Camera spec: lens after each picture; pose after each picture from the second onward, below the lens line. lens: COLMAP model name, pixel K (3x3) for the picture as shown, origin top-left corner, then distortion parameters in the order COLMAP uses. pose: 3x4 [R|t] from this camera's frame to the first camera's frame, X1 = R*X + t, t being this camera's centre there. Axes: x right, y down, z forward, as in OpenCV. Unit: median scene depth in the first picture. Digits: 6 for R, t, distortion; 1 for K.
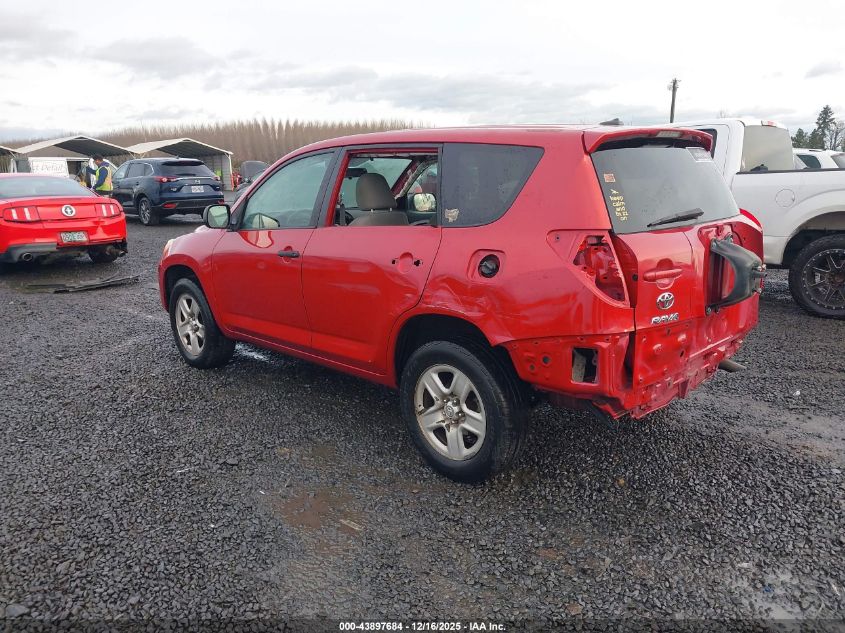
lens RADIAL K [[676.2, 0, 381.7], [0, 676.2, 313.9], [0, 0, 1]] dist [0.030876, -0.057891]
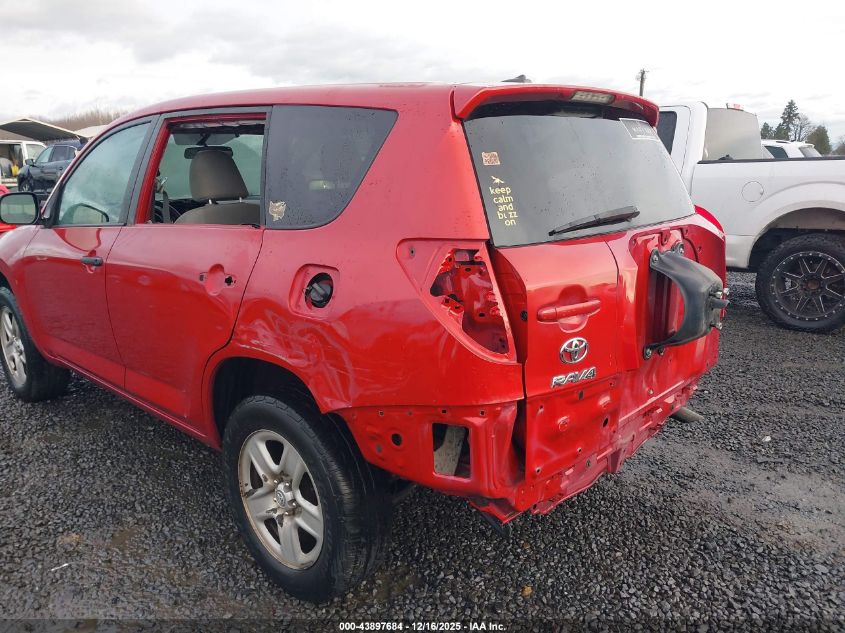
lens RADIAL K [[676.9, 0, 392.9], [0, 676.9, 310.5], [0, 0, 1]] dist [0.039278, -0.063383]
pose [[0.998533, 0.001159, 0.054140, 0.177708], [-0.001683, 0.999952, 0.009631, -0.053203], [-0.054126, -0.009708, 0.998487, 0.309269]]
